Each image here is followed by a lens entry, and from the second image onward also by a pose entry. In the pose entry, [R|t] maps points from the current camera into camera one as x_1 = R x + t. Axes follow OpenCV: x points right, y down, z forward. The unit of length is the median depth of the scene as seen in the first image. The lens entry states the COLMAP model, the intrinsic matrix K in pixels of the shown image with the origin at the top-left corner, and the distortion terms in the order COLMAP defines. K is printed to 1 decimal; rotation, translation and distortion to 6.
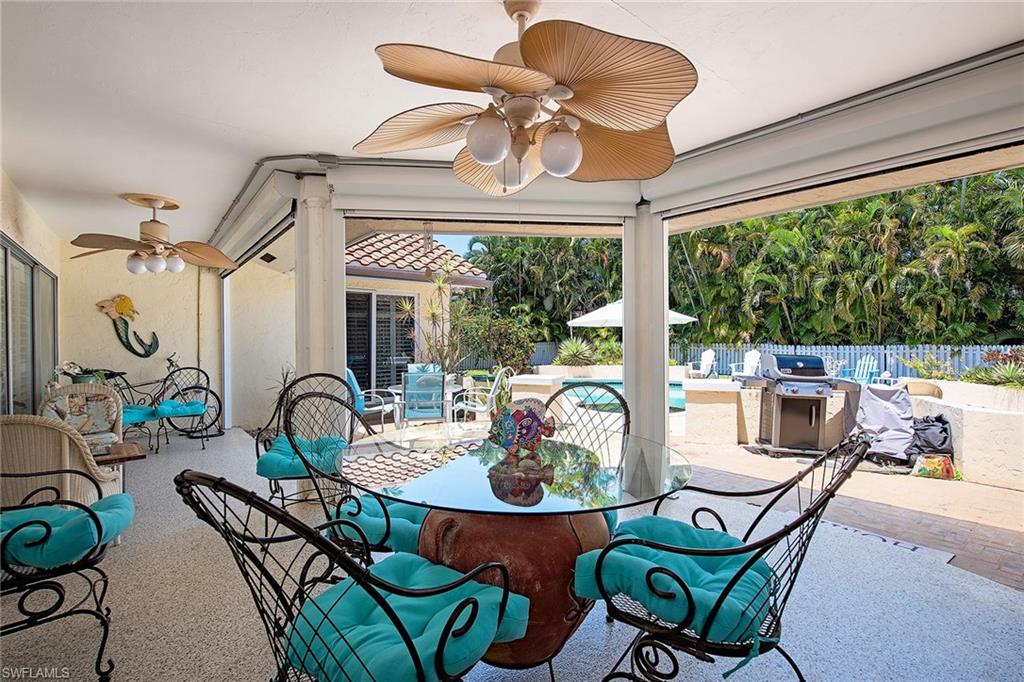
lens RADIAL K [[482.2, 0, 509.6], [0, 482.2, 341.2], [0, 0, 1]] dist [-0.003501, -0.000532]
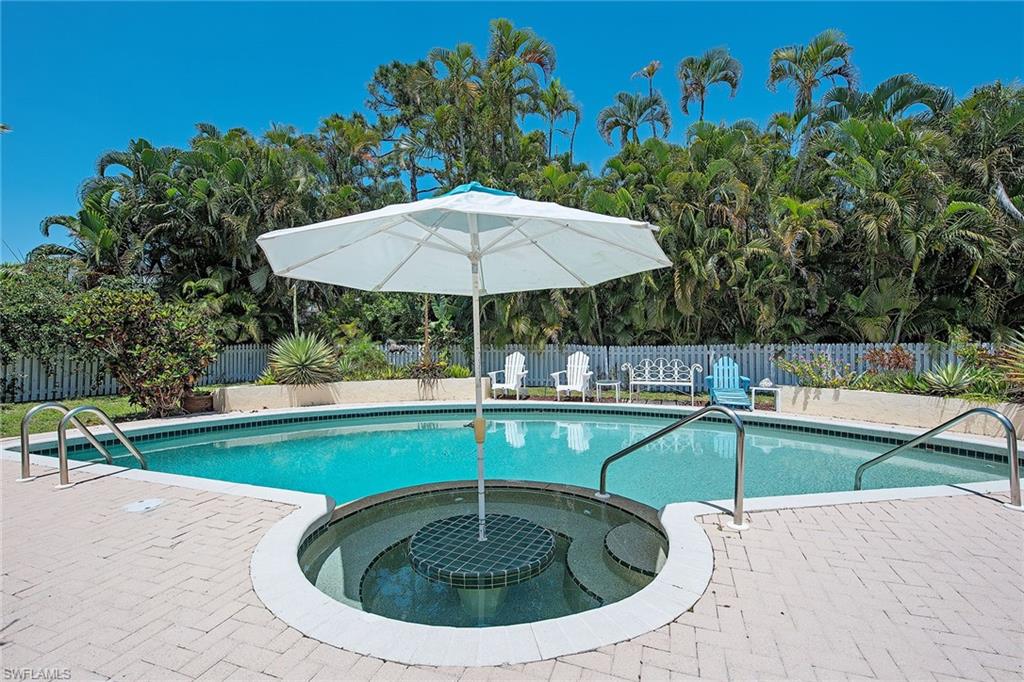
lens RADIAL K [[482.2, 0, 507.2], [0, 482.2, 340.7], [0, 0, 1]] dist [-0.003501, -0.000532]
pose [[0.863342, 0.002963, 0.504610, 0.055660], [0.003468, 0.999924, -0.011807, 0.008160], [-0.504607, 0.011943, 0.863267, 0.383719]]
